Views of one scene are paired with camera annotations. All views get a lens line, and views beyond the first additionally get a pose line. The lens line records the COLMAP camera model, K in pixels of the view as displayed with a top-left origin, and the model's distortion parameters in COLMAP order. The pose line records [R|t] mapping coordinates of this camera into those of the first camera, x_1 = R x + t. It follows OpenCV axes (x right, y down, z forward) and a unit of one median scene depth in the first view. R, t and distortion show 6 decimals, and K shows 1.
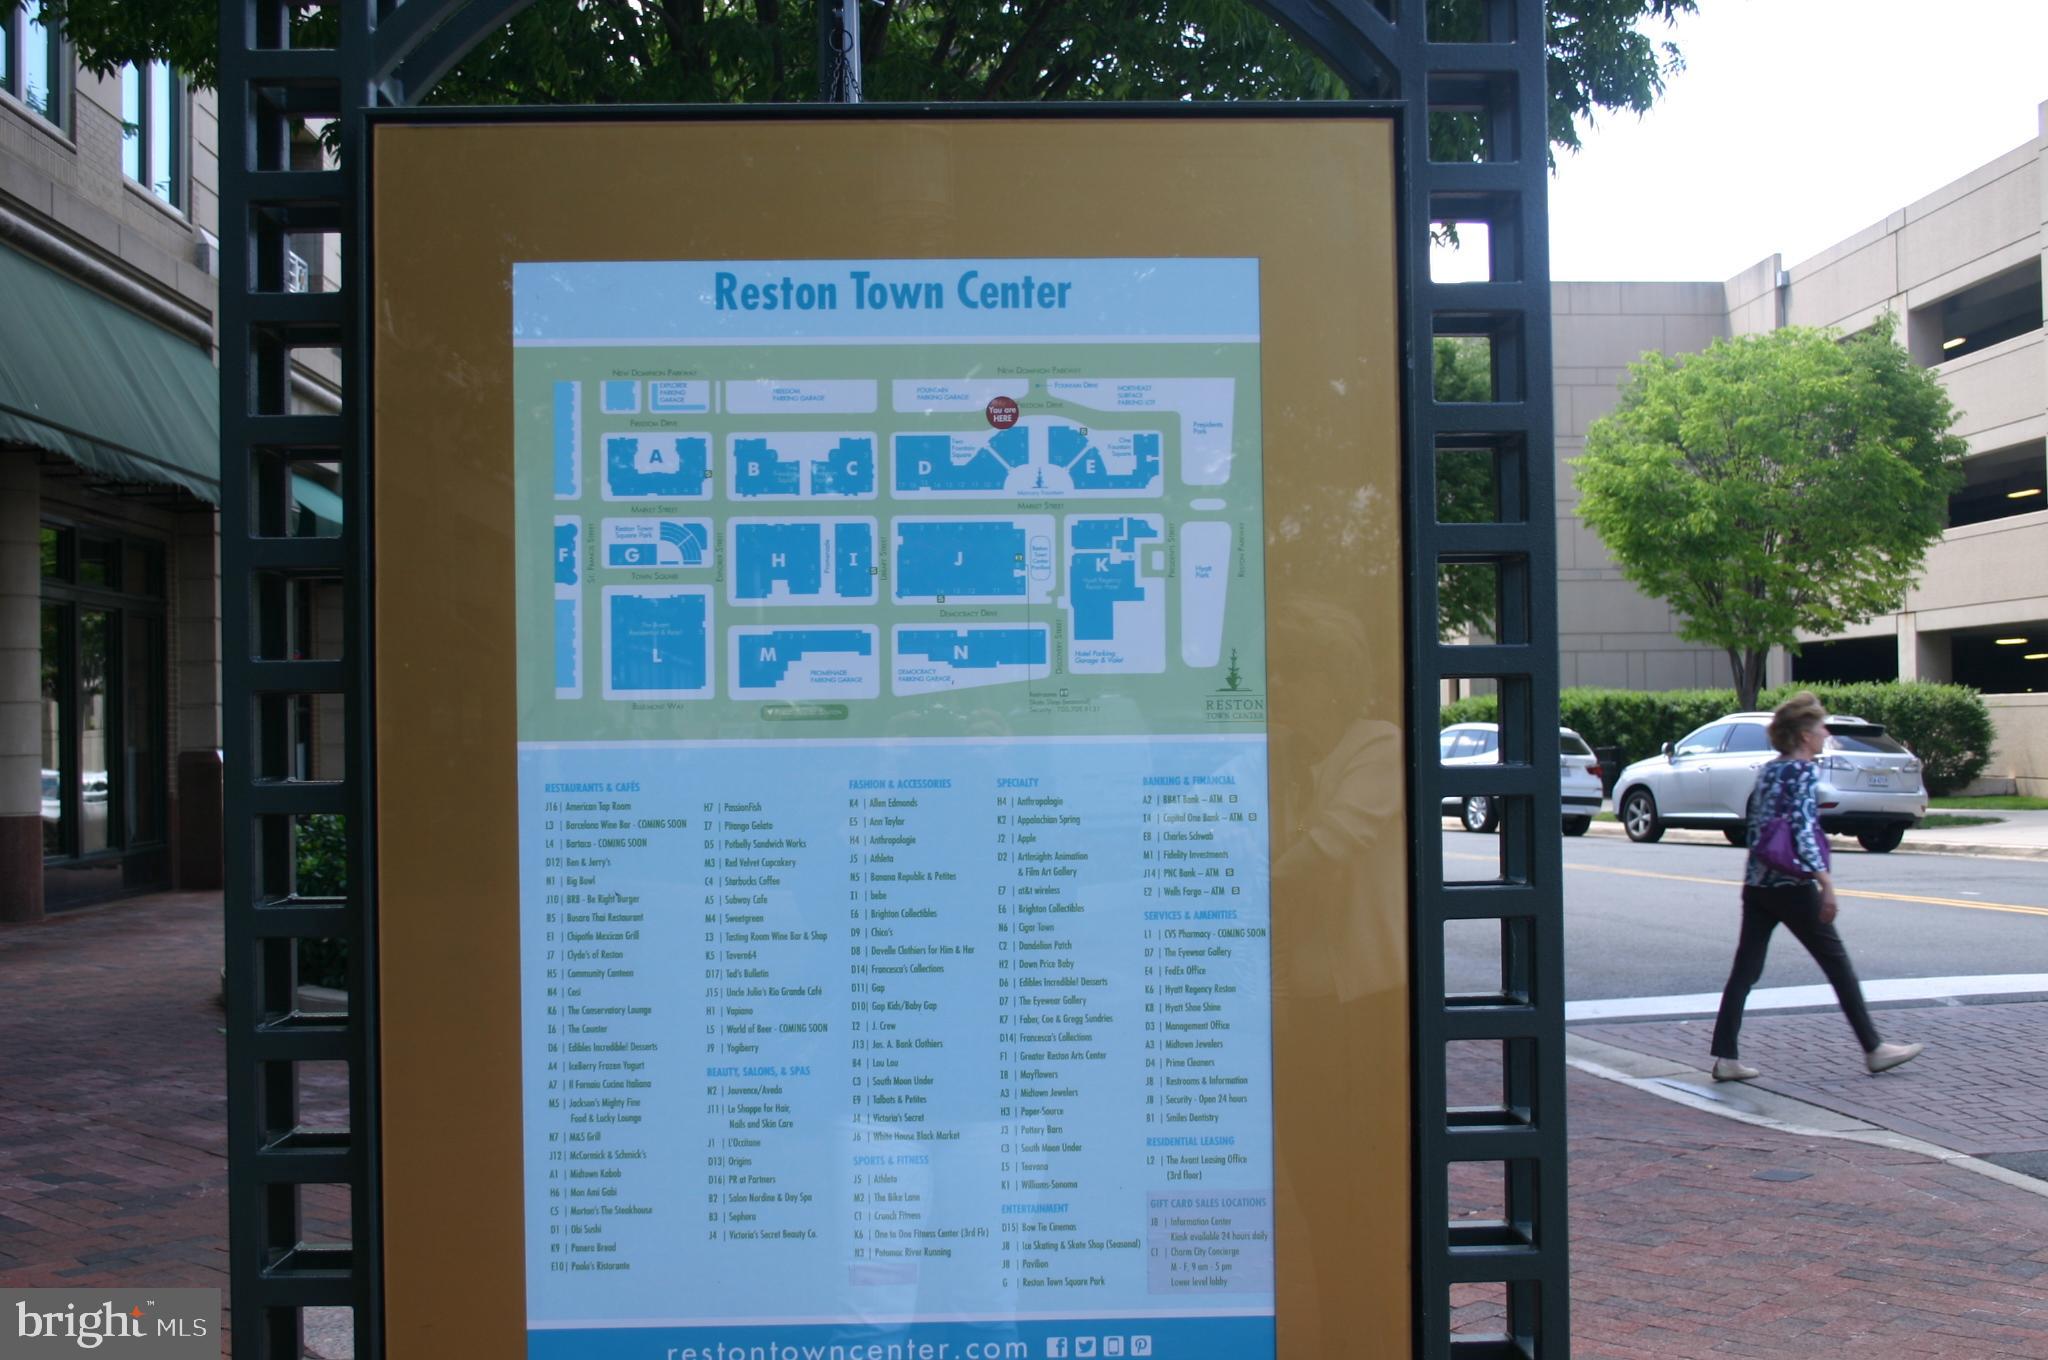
lens RADIAL K [[2451.3, 0, 1024.0], [0, 2451.3, 680.0], [0, 0, 1]] dist [-0.065909, -0.011991]
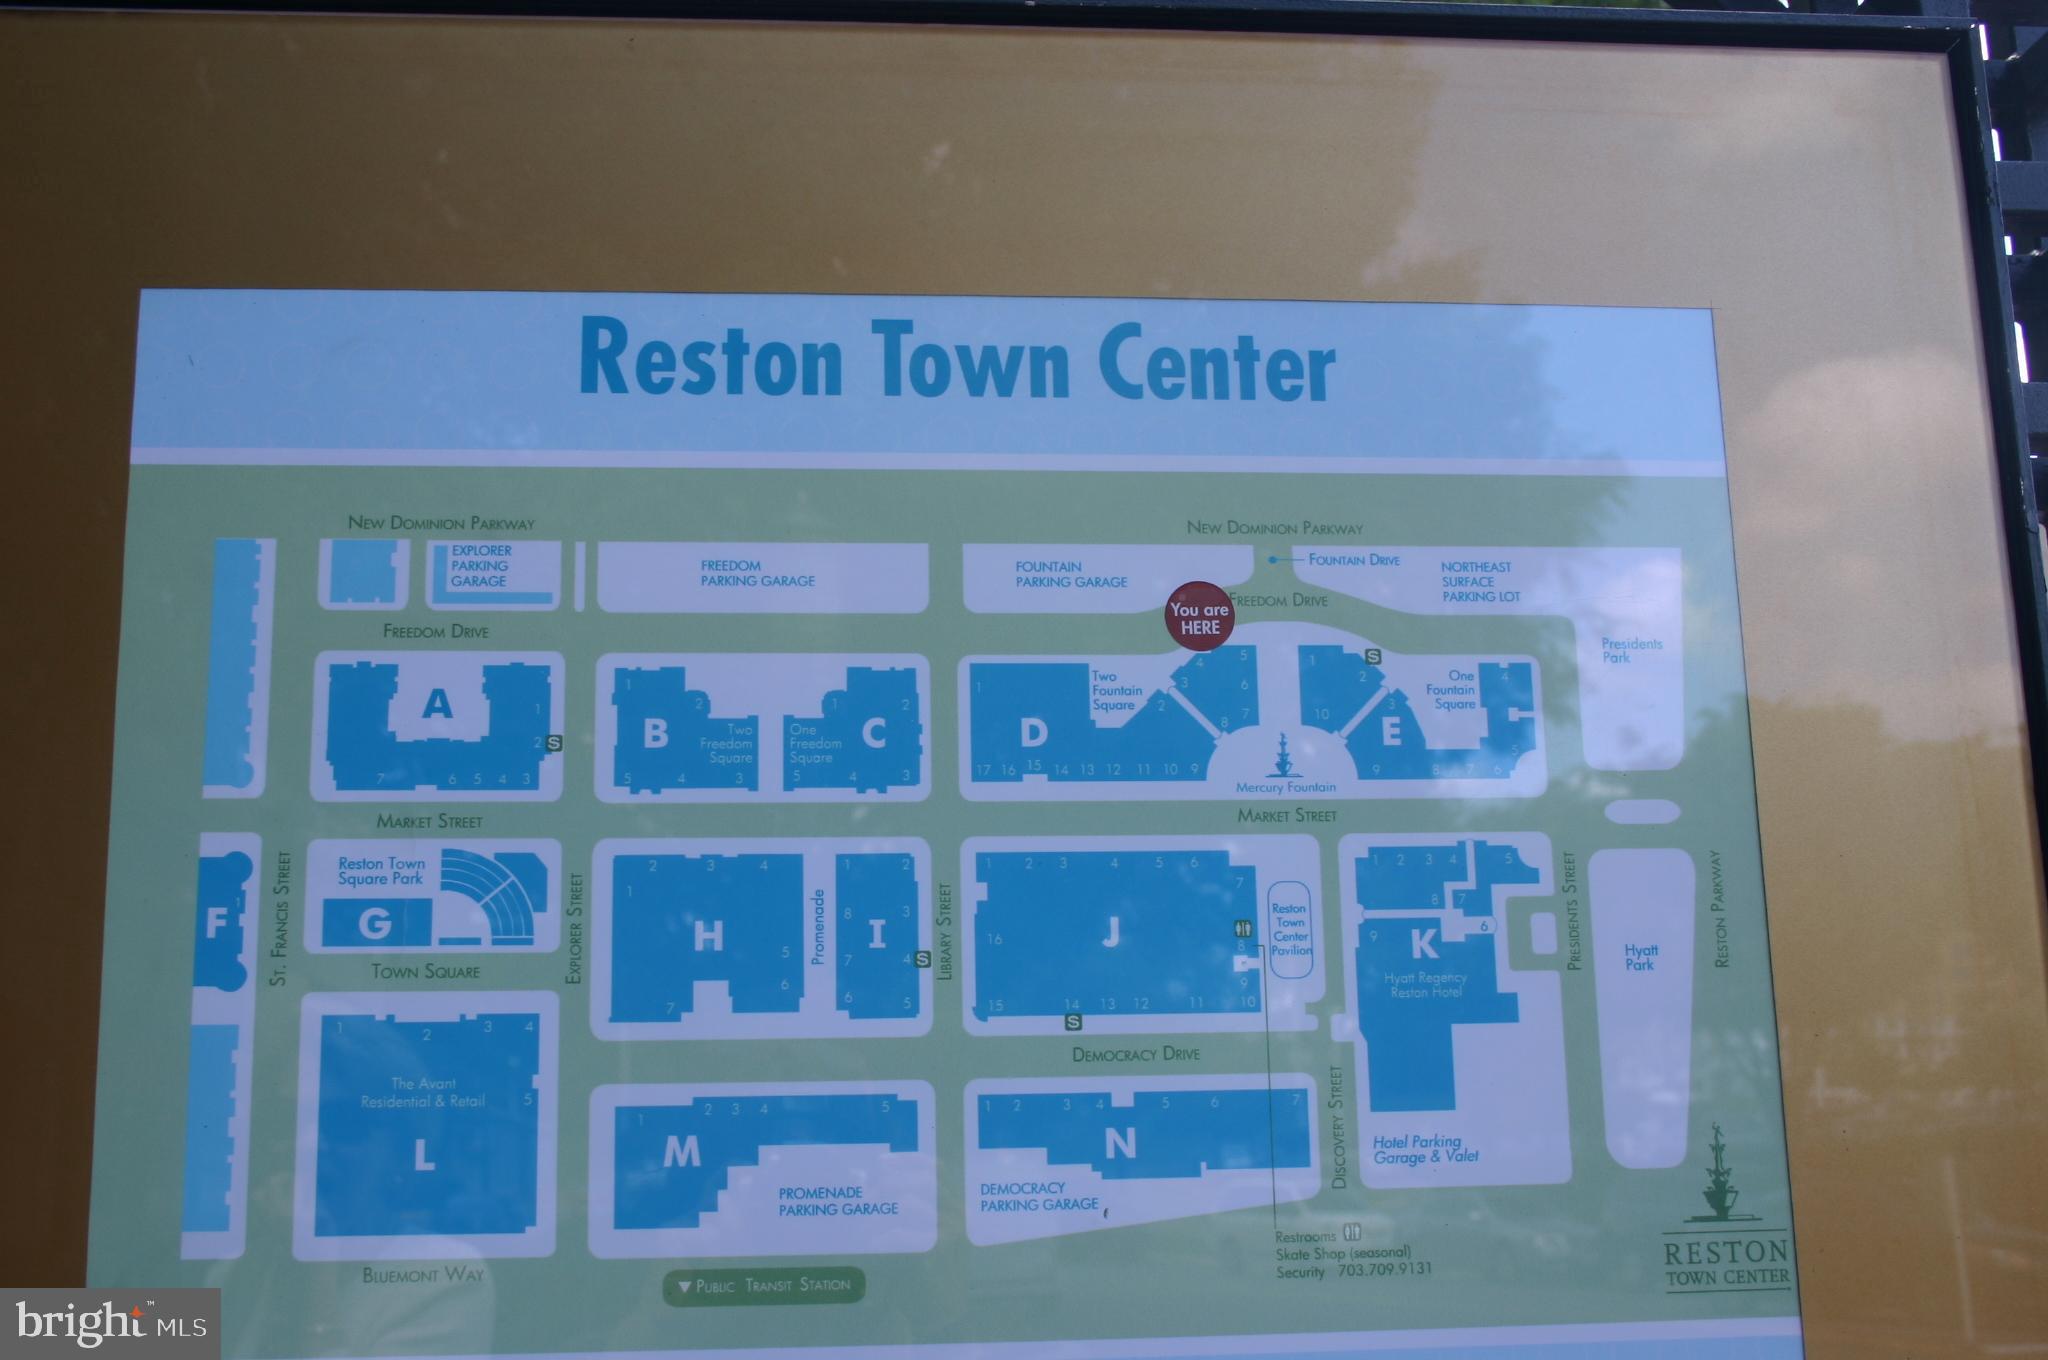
lens RADIAL K [[2451.3, 0, 1024.0], [0, 2451.3, 680.0], [0, 0, 1]] dist [-0.065909, -0.011991]
pose [[0.997695, 0.002729, 0.067796, -0.073351], [0.011540, 0.977807, -0.209191, -0.000826], [-0.066862, 0.209491, 0.975522, 0.553508]]
